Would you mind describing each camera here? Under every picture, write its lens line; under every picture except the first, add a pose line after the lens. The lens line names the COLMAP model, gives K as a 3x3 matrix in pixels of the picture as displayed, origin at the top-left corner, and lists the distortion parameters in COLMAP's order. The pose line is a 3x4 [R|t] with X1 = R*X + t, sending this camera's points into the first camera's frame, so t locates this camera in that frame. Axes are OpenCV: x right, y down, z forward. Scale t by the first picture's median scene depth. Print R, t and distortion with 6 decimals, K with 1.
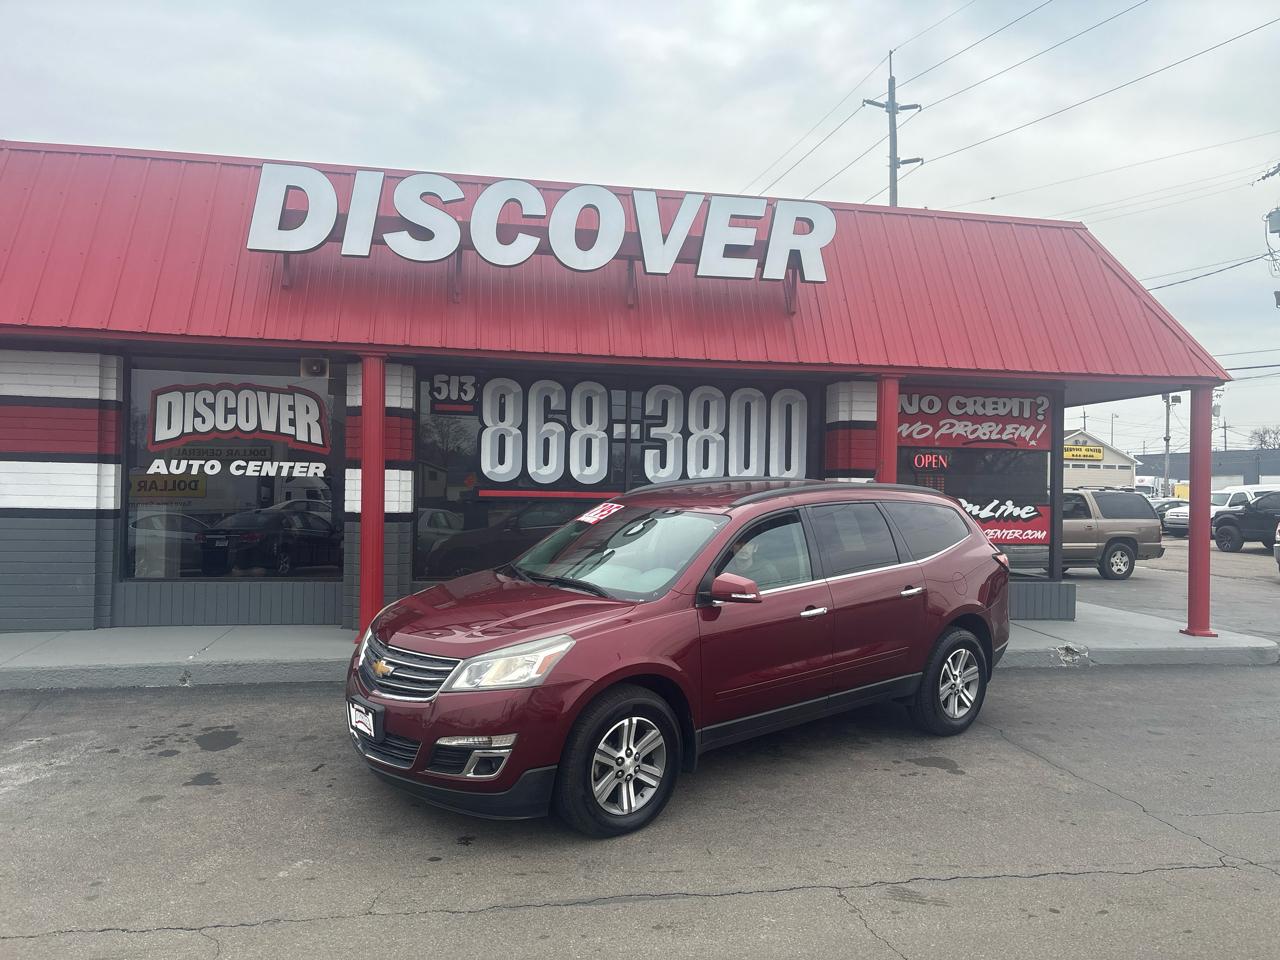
lens RADIAL K [[975.7, 0, 647.9], [0, 975.7, 490.4], [0, 0, 1]] dist [0.038355, -0.034918]
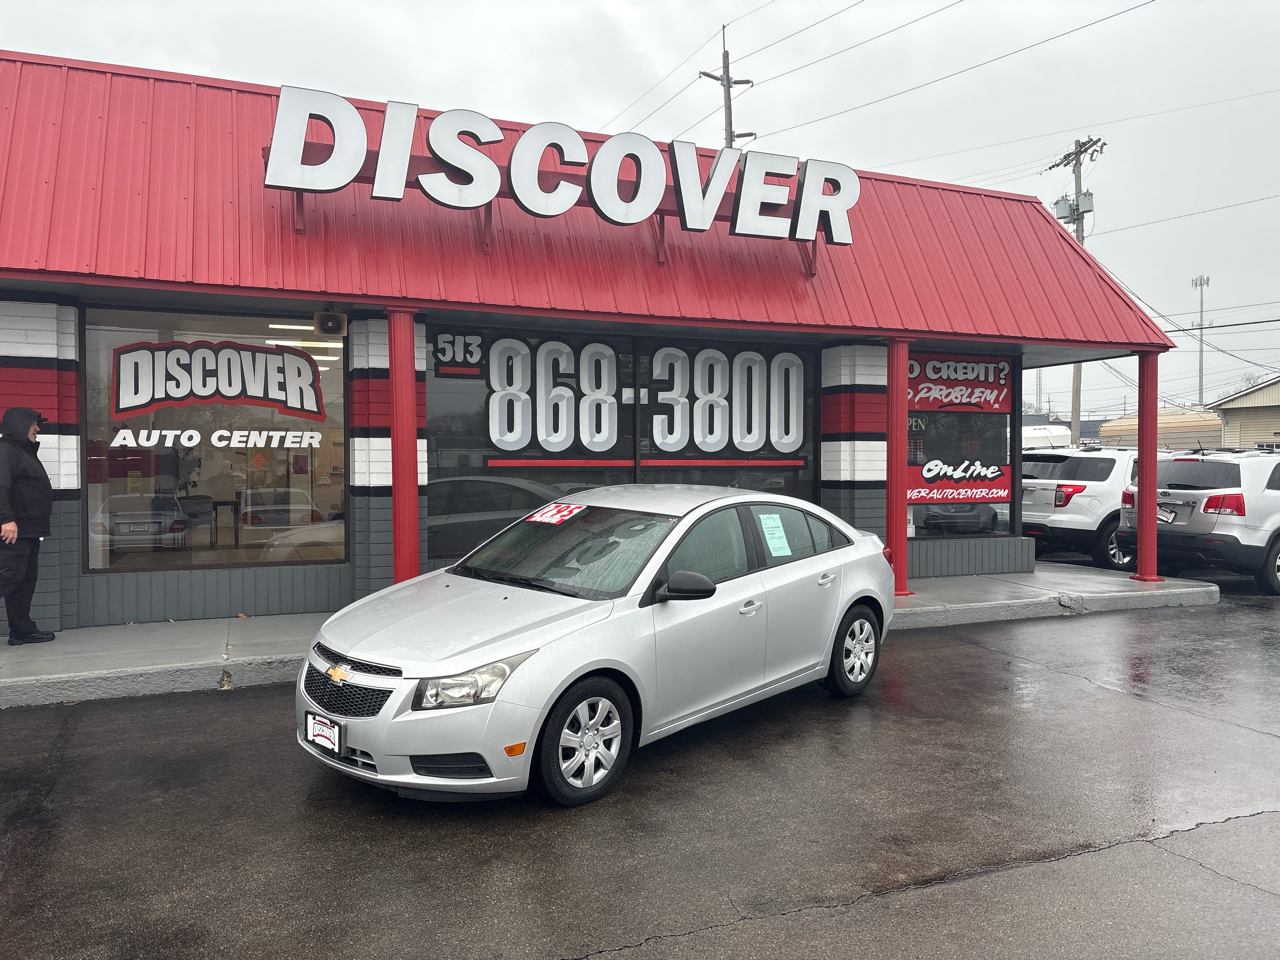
lens RADIAL K [[975.7, 0, 636.5], [0, 975.7, 485.5], [0, 0, 1]] dist [0.038355, -0.034918]
pose [[0.975676, -0.023420, 0.217964, -0.247136], [0.018194, 0.999498, 0.025950, 0.002918], [-0.218462, -0.021353, 0.975612, 0.064845]]
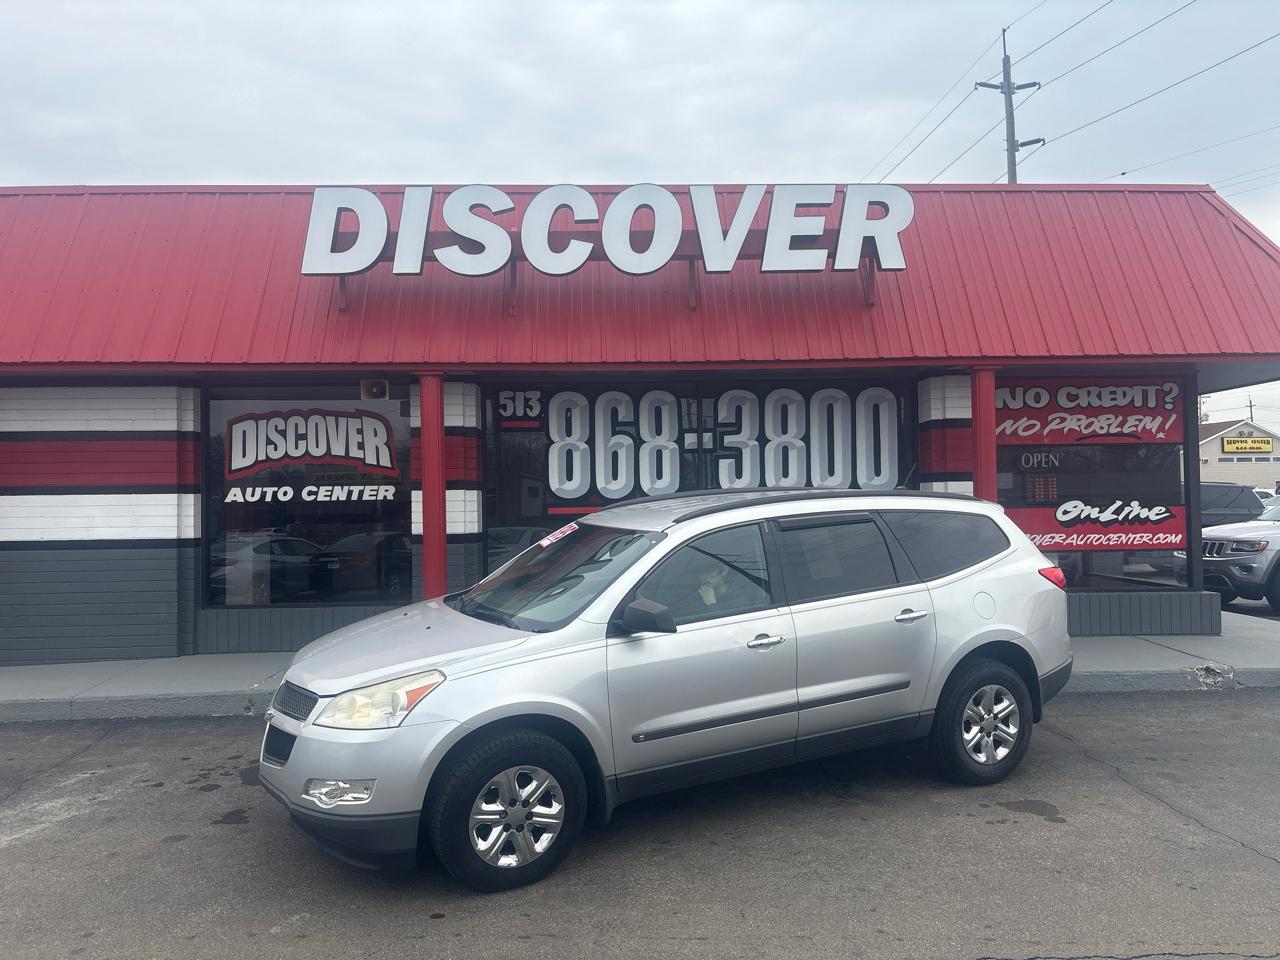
lens RADIAL K [[975.7, 0, 634.6], [0, 975.7, 486.7], [0, 0, 1]] dist [0.038355, -0.034918]
pose [[0.989124, -0.034186, -0.143056, 0.053784], [0.031842, 0.999319, -0.018643, -0.000488], [0.143596, 0.013885, 0.989539, 0.056992]]
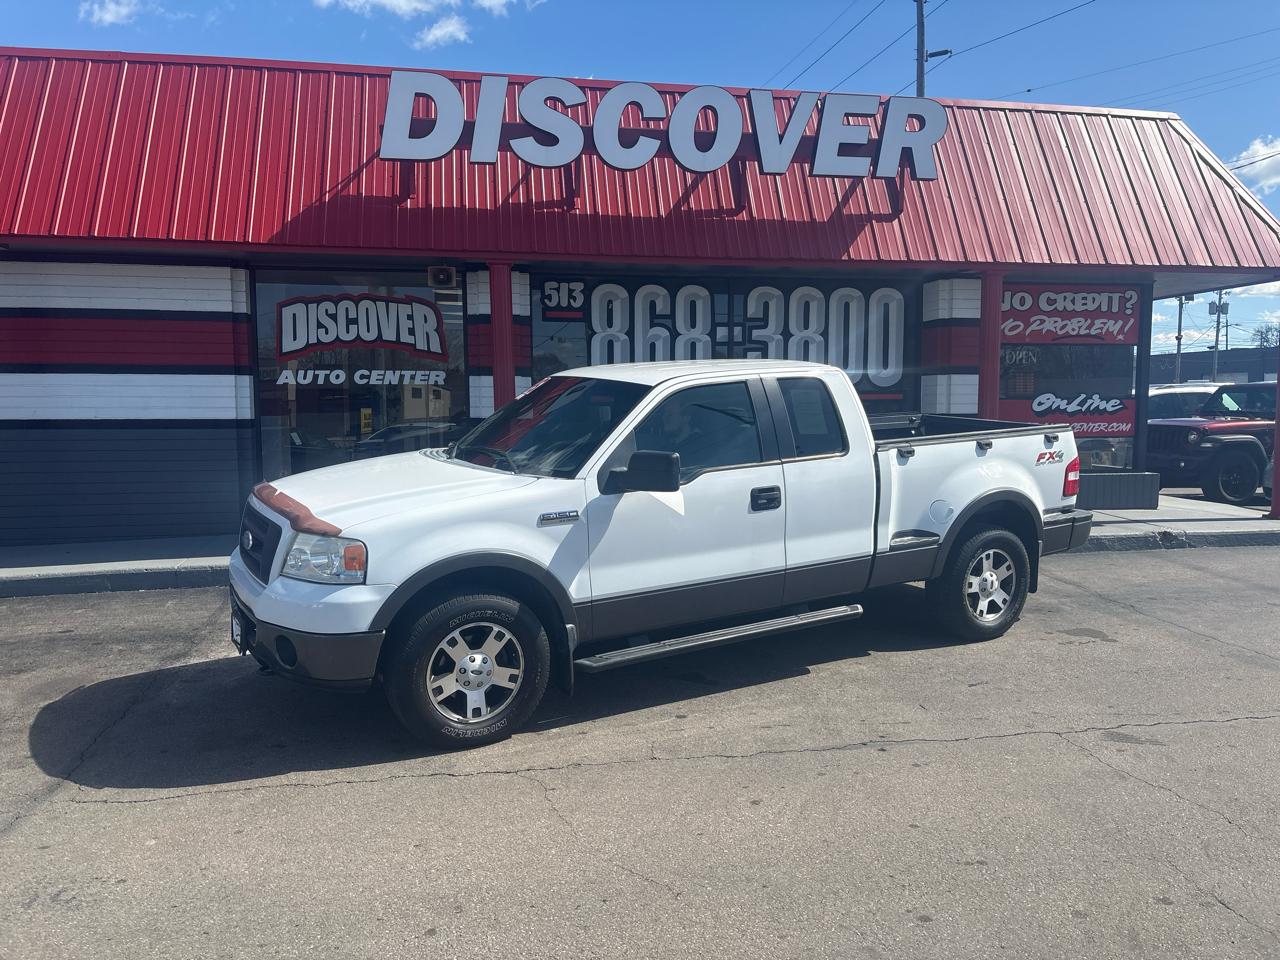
lens RADIAL K [[975.7, 0, 638.8], [0, 975.7, 493.5], [0, 0, 1]] dist [0.038355, -0.034918]
pose [[0.999779, -0.021016, -0.000315, -0.128130], [0.020957, 0.995575, 0.091604, 0.010777], [-0.001612, -0.091591, 0.995795, -0.038399]]
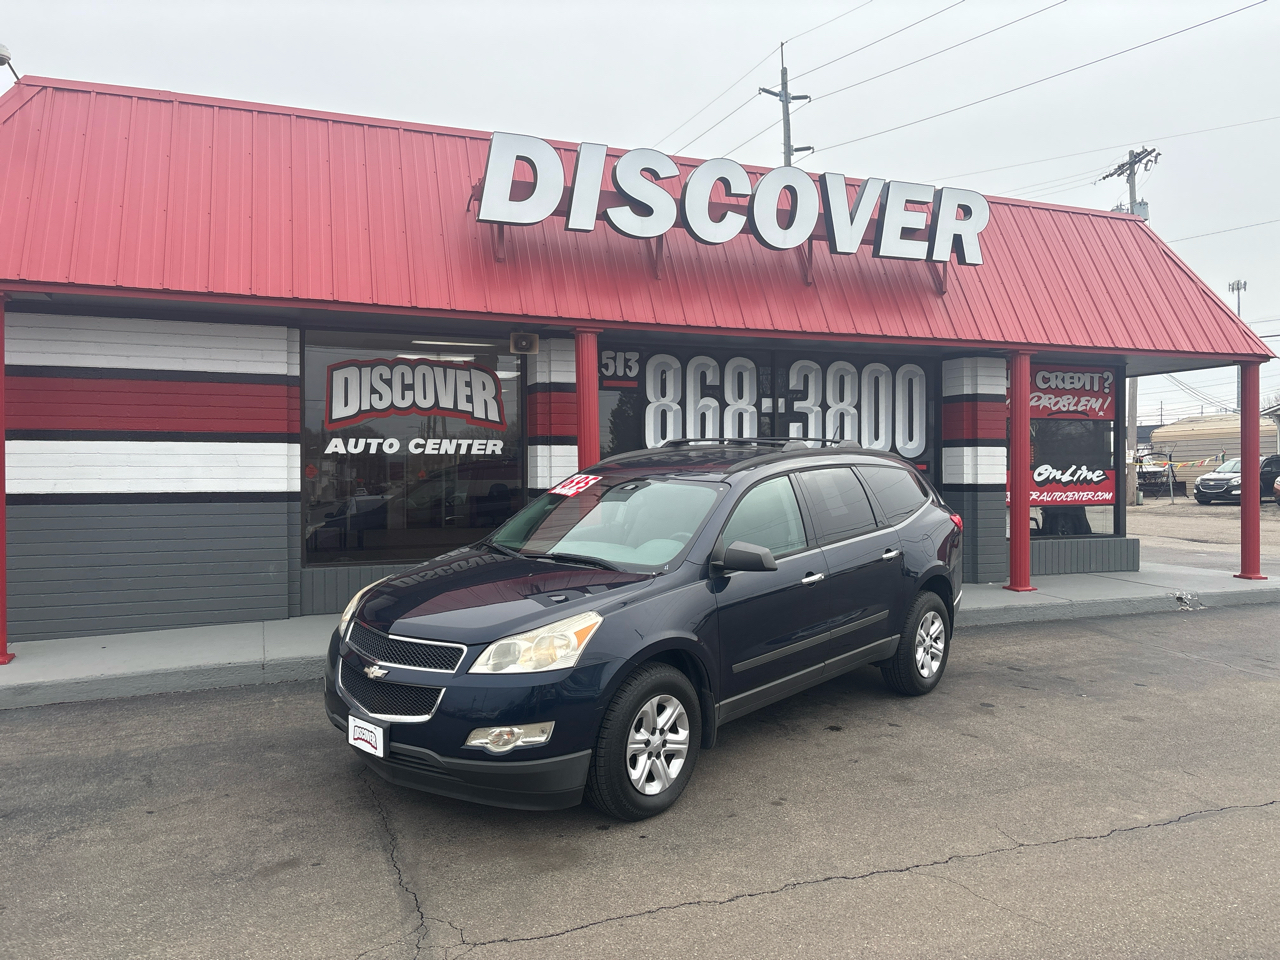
lens RADIAL K [[975.7, 0, 638.6], [0, 975.7, 483.5], [0, 0, 1]] dist [0.038355, -0.034918]
pose [[0.980454, -0.022833, 0.195421, -0.391494], [0.020028, 0.999666, 0.016320, 0.002613], [-0.195728, -0.012087, 0.980584, 0.010880]]
